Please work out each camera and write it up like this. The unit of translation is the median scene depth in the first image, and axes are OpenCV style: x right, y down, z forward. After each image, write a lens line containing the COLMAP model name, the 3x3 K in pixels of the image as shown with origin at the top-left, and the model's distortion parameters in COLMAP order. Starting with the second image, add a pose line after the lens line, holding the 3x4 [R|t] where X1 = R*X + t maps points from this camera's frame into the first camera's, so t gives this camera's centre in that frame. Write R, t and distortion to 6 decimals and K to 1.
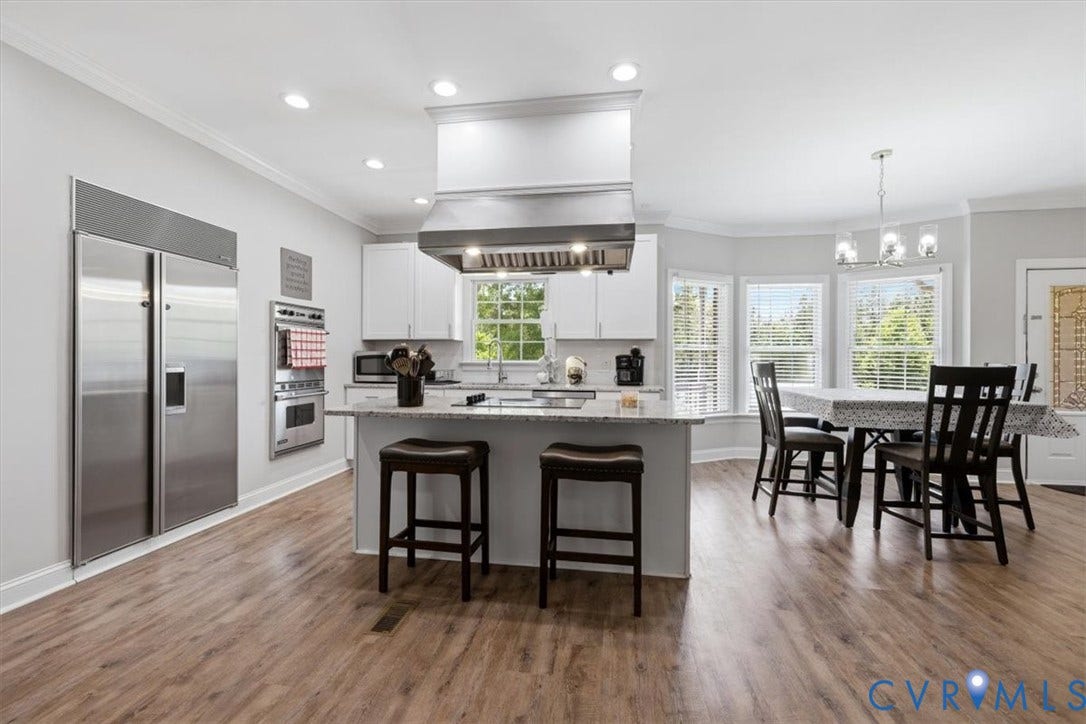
lens RADIAL K [[459.7, 0, 543.0], [0, 459.7, 362.0], [0, 0, 1]] dist [0.002521, -0.000140]
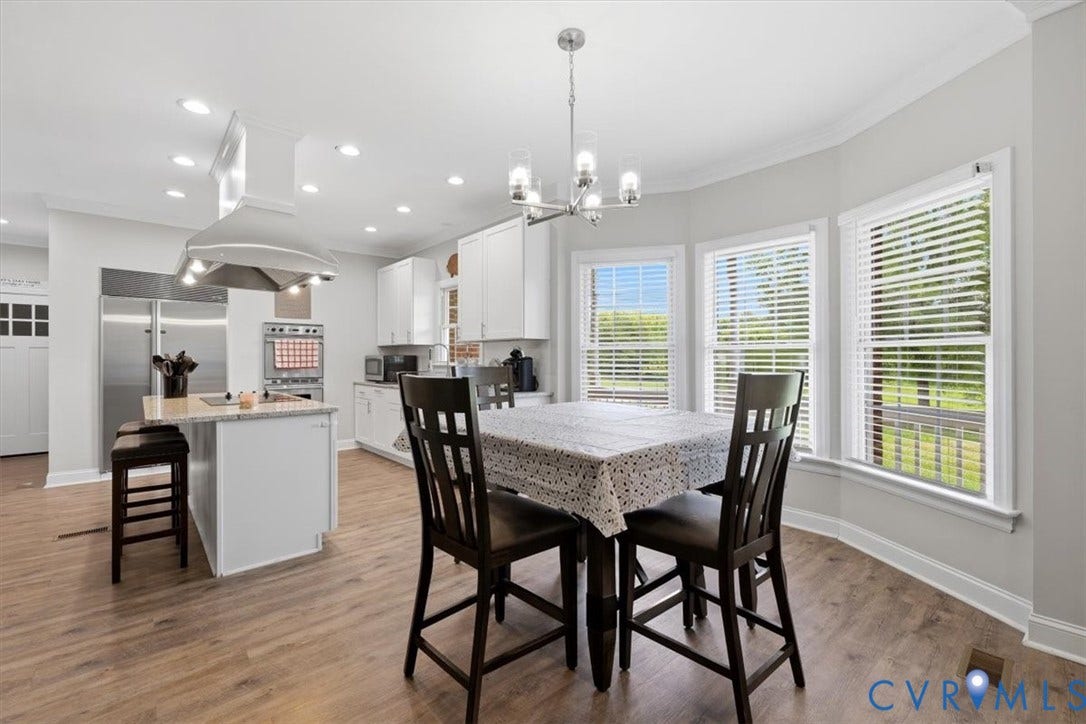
lens RADIAL K [[459.3, 0, 536.9], [0, 459.3, 360.7], [0, 0, 1]] dist [0.008029, -0.000296]
pose [[0.766041, -0.001971, -0.642789, 1.334707], [-0.001166, 0.999989, -0.004455, -0.007363], [0.642791, 0.004162, 0.766030, 0.587880]]
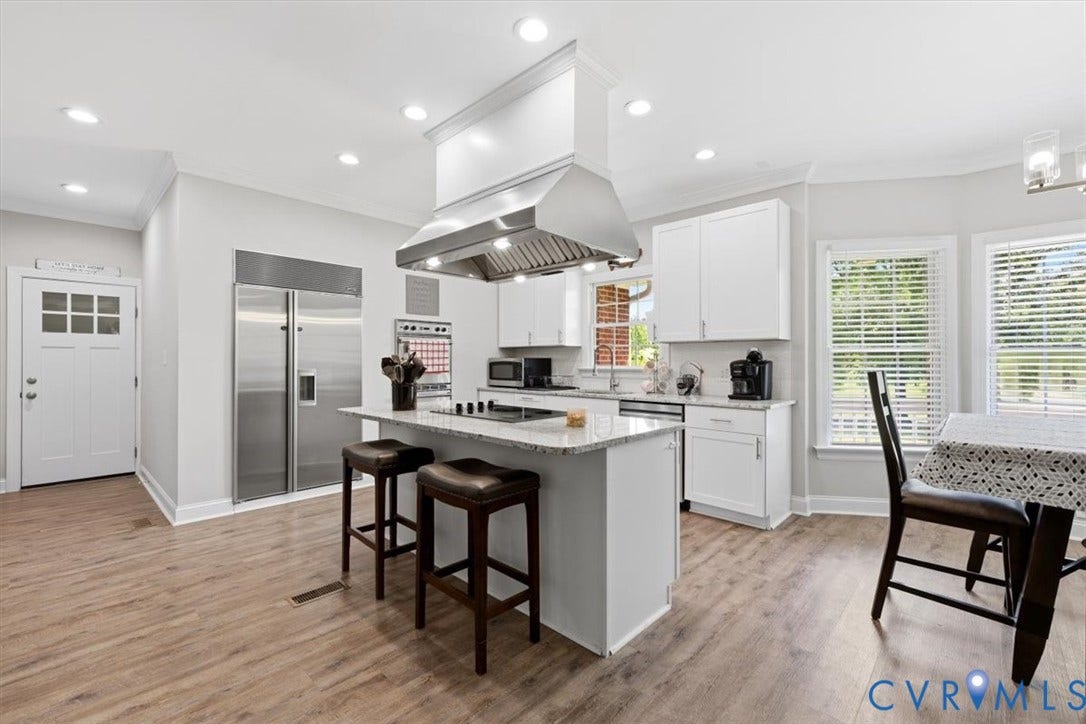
lens RADIAL K [[459.7, 0, 543.0], [0, 459.7, 362.0], [0, 0, 1]] dist [0.002521, -0.000140]
pose [[0.821643, -0.003586, -0.569992, 0.588293], [-0.001180, 0.999967, -0.007991, -0.009247], [0.570002, 0.007238, 0.821612, 0.277370]]
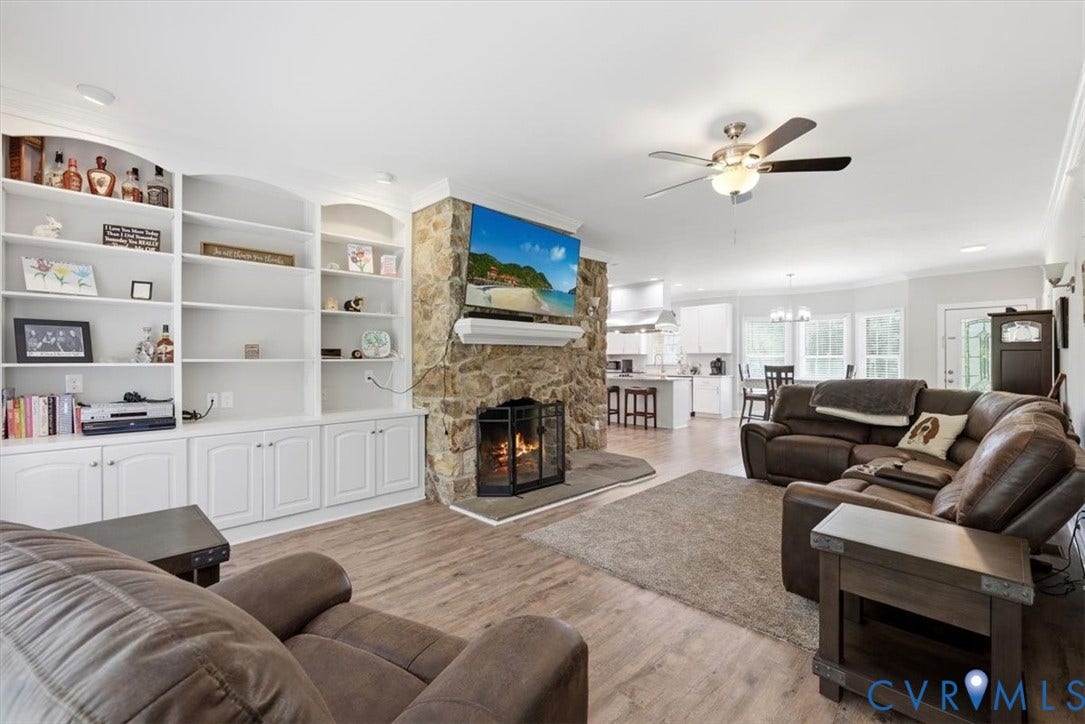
lens RADIAL K [[458.9, 0, 536.4], [0, 458.9, 360.7], [0, 0, 1]] dist [0.008029, -0.000296]
pose [[0.799065, -0.003907, -0.601232, 1.336141], [-0.000385, 0.999975, -0.007011, 0.000246], [0.601245, 0.005834, 0.799044, -1.972658]]
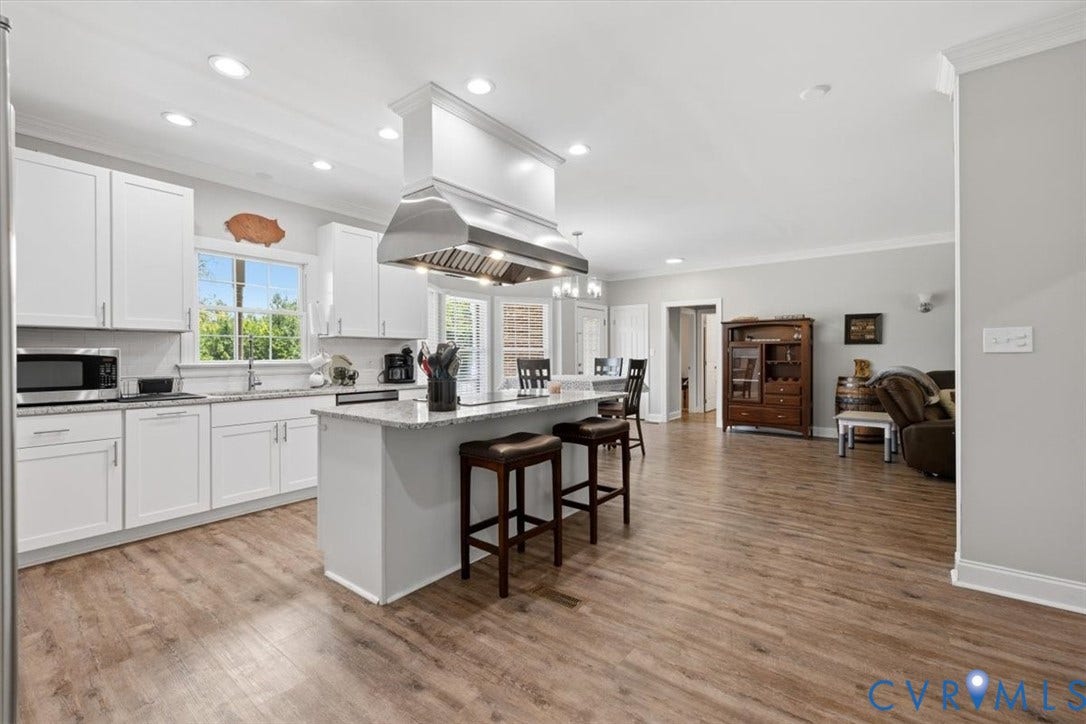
lens RADIAL K [[459.3, 0, 536.9], [0, 459.3, 360.7], [0, 0, 1]] dist [0.008029, -0.000296]
pose [[0.490698, -0.014322, 0.871212, -0.953887], [0.014319, 0.999862, 0.008372, -0.006313], [-0.871212, 0.008367, 0.490835, 0.378110]]
